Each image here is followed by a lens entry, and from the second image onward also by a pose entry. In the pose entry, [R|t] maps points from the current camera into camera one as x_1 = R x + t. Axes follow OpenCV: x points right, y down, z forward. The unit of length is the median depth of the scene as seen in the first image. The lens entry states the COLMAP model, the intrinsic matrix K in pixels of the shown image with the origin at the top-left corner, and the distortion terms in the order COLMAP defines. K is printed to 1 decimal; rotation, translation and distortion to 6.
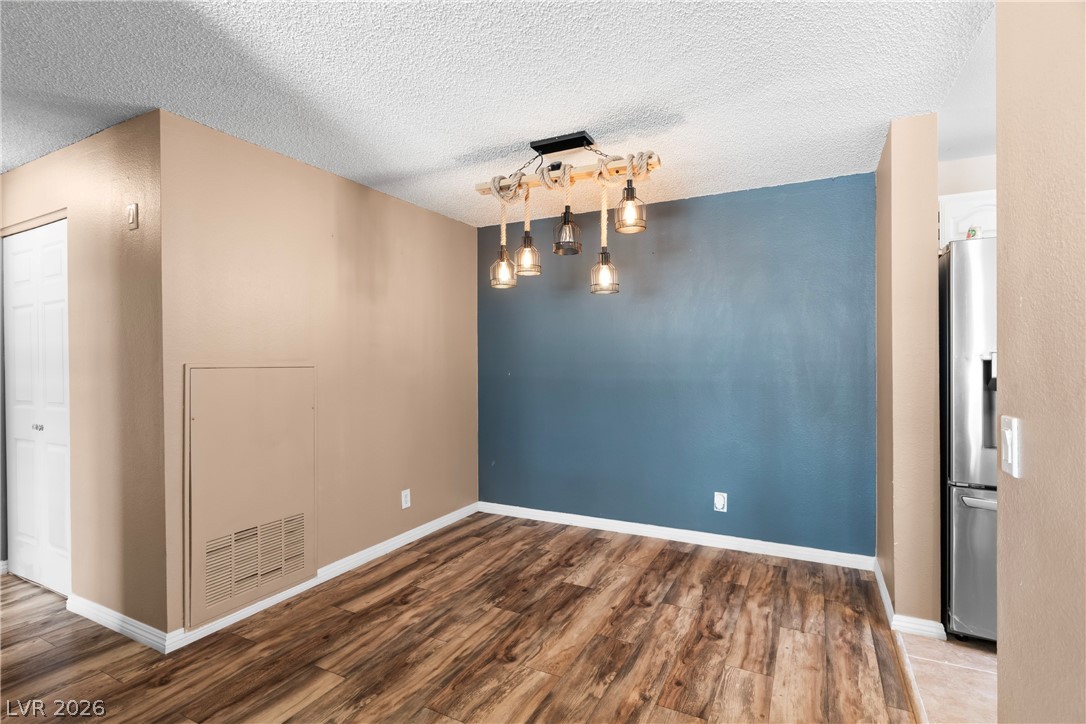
lens RADIAL K [[519.6, 0, 537.0], [0, 519.6, 361.3], [0, 0, 1]] dist [0.001194, 0.000962]
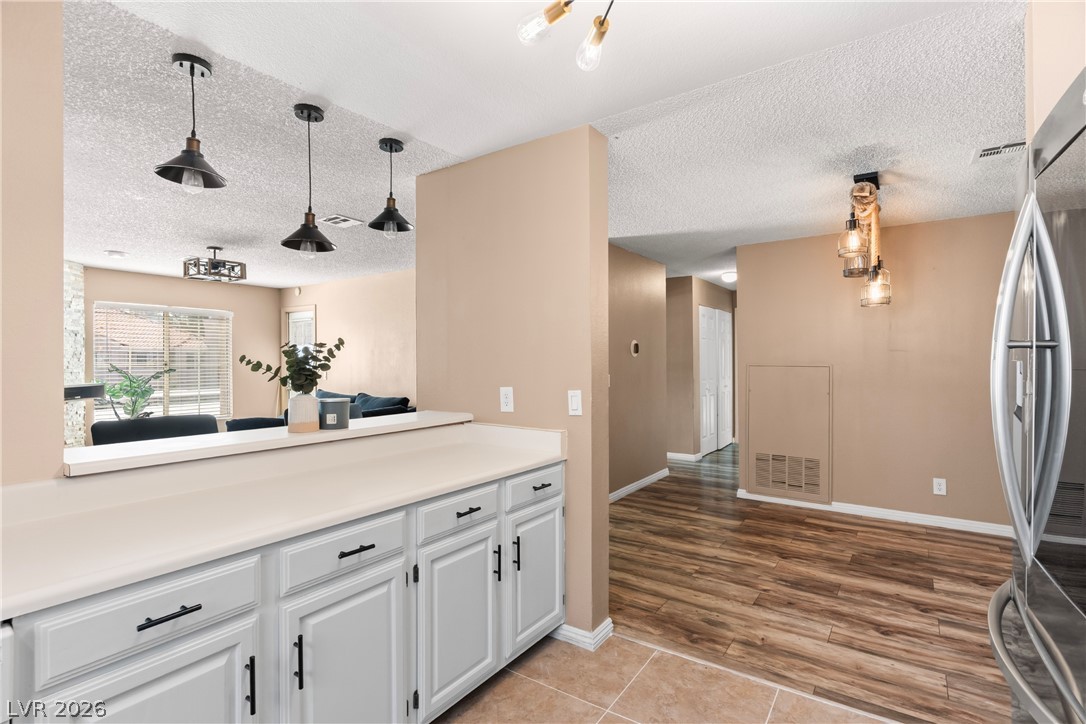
lens RADIAL K [[519.6, 0, 537.0], [0, 519.6, 361.3], [0, 0, 1]] dist [0.001194, 0.000962]
pose [[-0.153409, 0.002640, -0.988159, 1.369304], [0.000374, 0.999997, 0.002613, -0.007262], [0.988163, 0.000031, -0.153410, 0.450843]]
